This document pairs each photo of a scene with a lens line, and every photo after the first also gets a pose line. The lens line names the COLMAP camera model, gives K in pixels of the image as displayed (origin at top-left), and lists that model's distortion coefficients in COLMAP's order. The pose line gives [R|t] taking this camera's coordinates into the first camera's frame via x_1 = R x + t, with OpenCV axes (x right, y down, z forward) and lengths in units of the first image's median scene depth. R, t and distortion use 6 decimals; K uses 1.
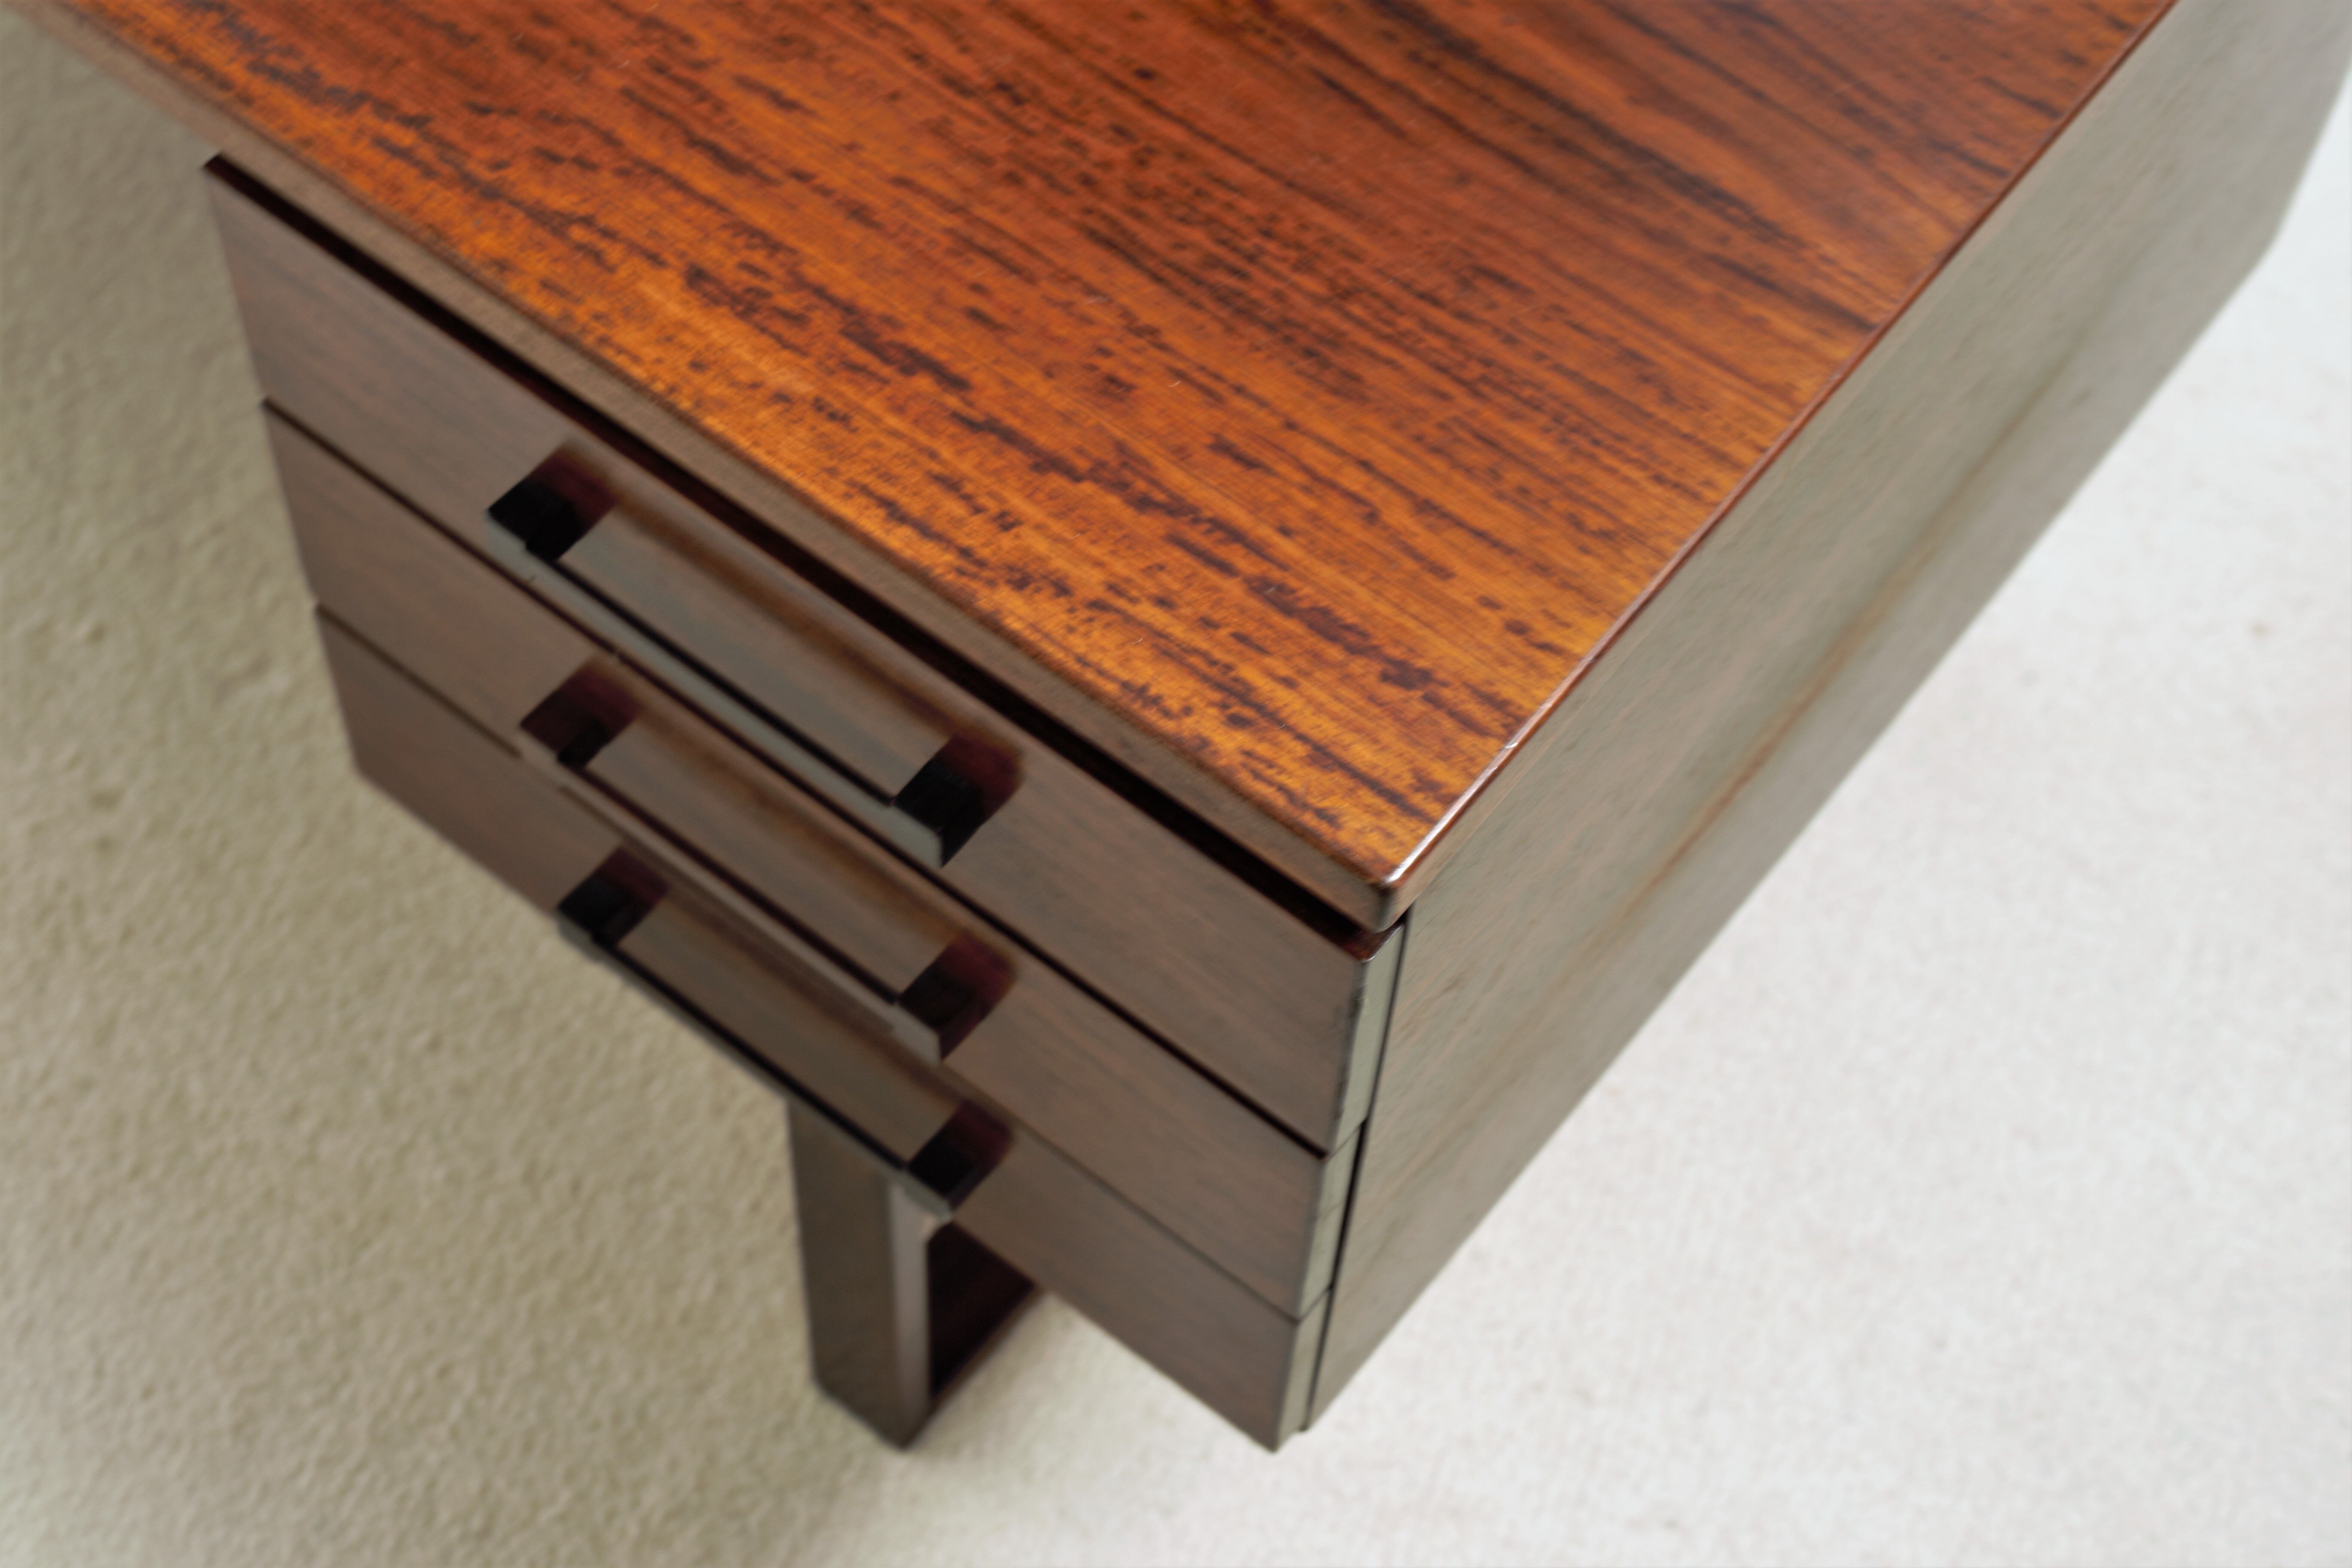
lens RADIAL K [[3467.0, 0, 1176.0], [0, 3467.0, 784.0], [0, 0, 1]] dist [-0.106252, -0.069702]
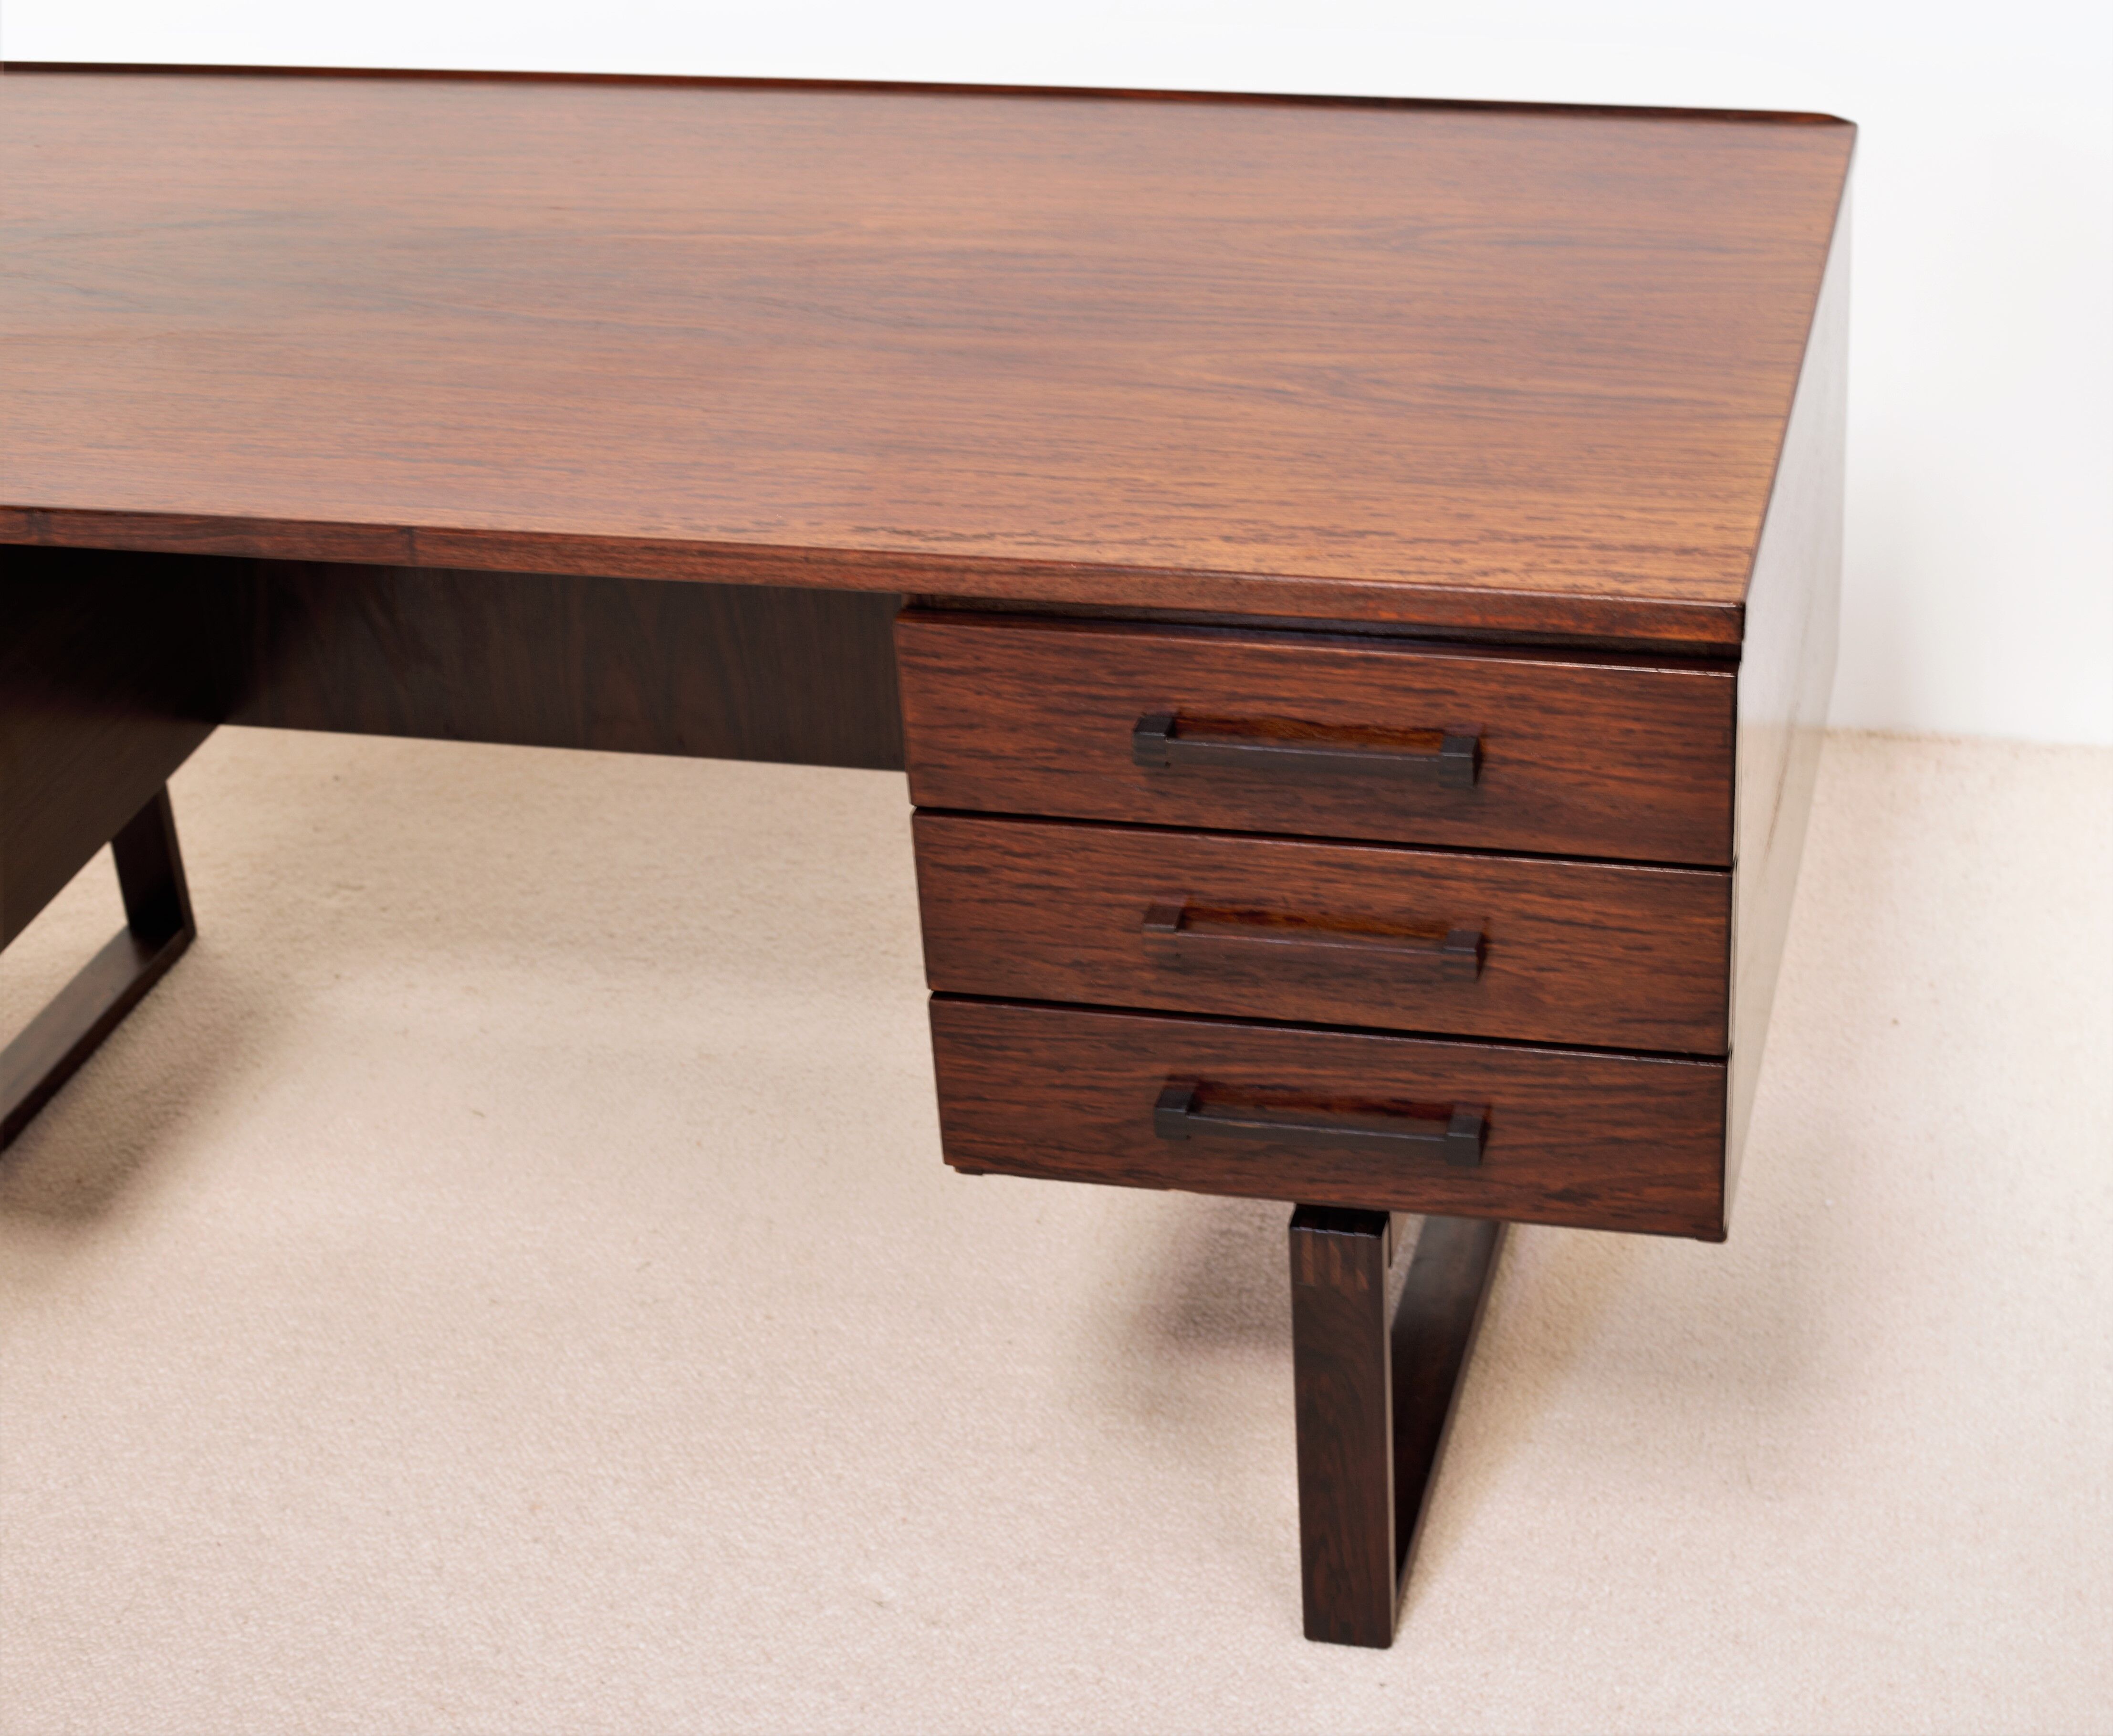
lens RADIAL K [[3811.0, 0, 1195.1], [0, 3811.0, 866.4], [0, 0, 1]] dist [-0.060975, -0.274371]
pose [[0.904116, -0.275559, 0.326558, -0.865719], [0.396723, 0.825214, -0.402036, 0.805002], [-0.158696, 0.493040, 0.855410, -0.640564]]
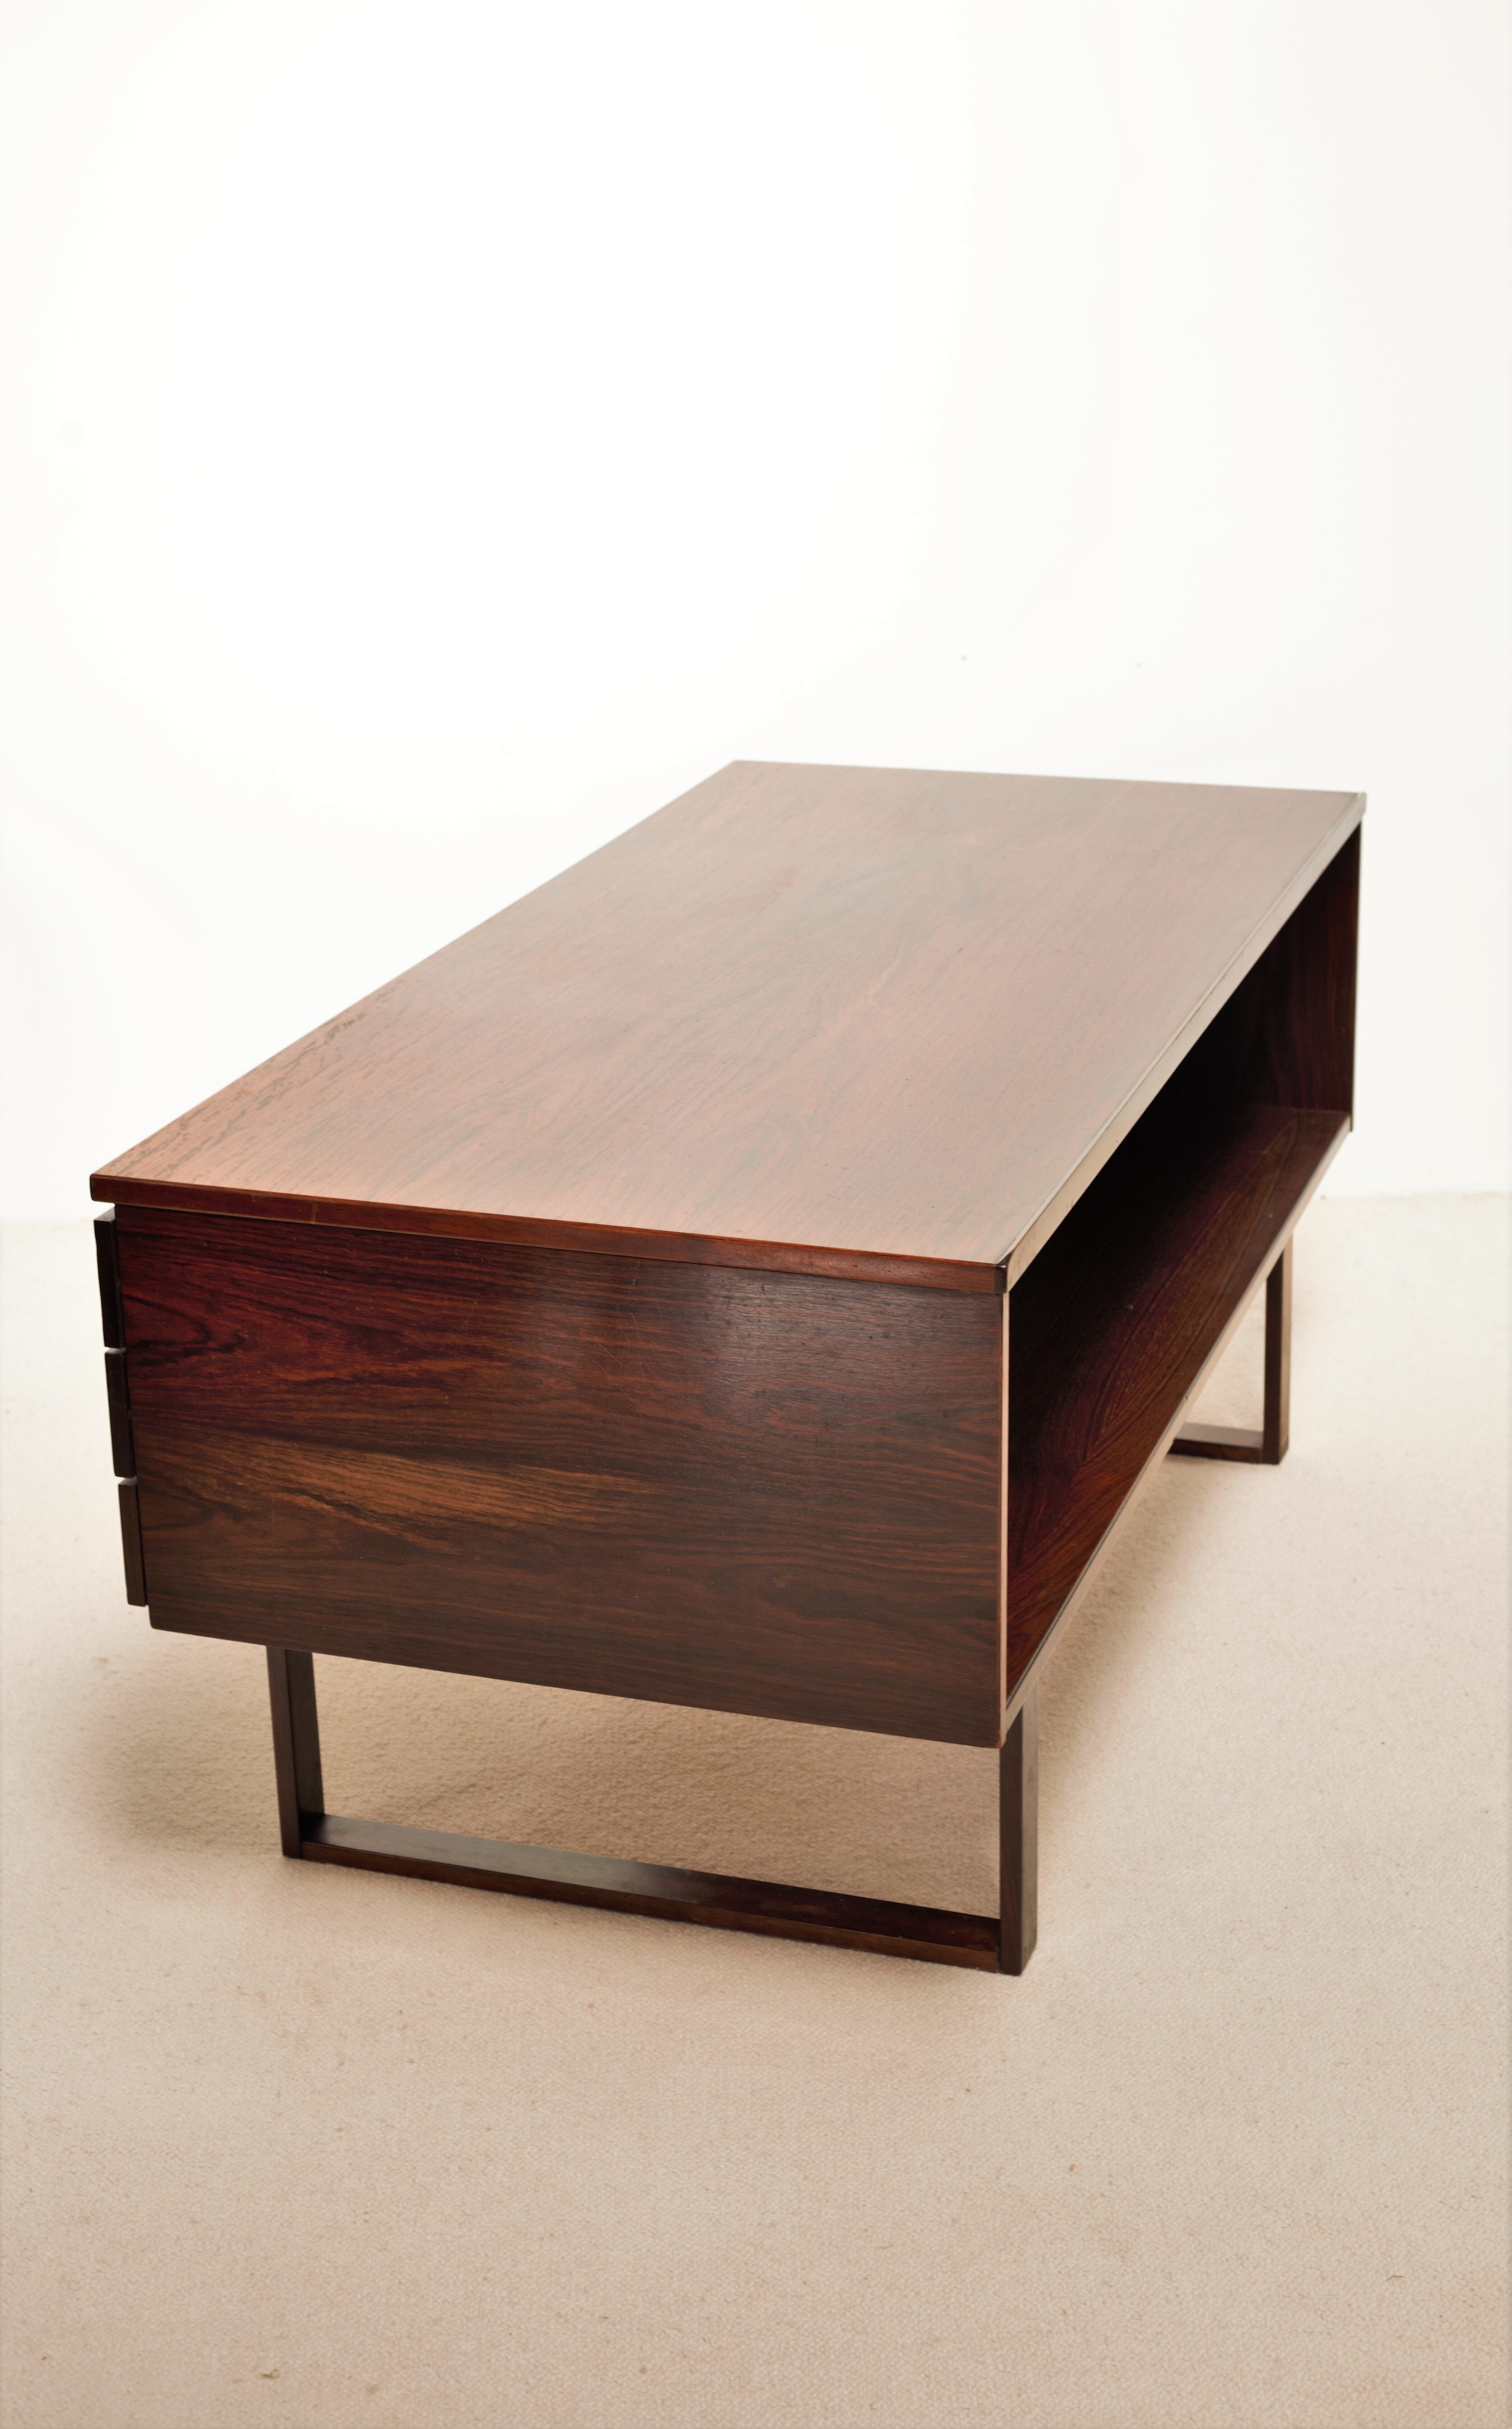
lens RADIAL K [[3634.7, 0, 812.4], [0, 3634.7, 1203.6], [0, 0, 1]] dist [-0.095894, -0.050719]
pose [[0.340361, 0.265886, -0.901920, 2.917854], [-0.777228, 0.619404, -0.110705, -0.088638], [0.529218, 0.738676, 0.417475, 0.004175]]
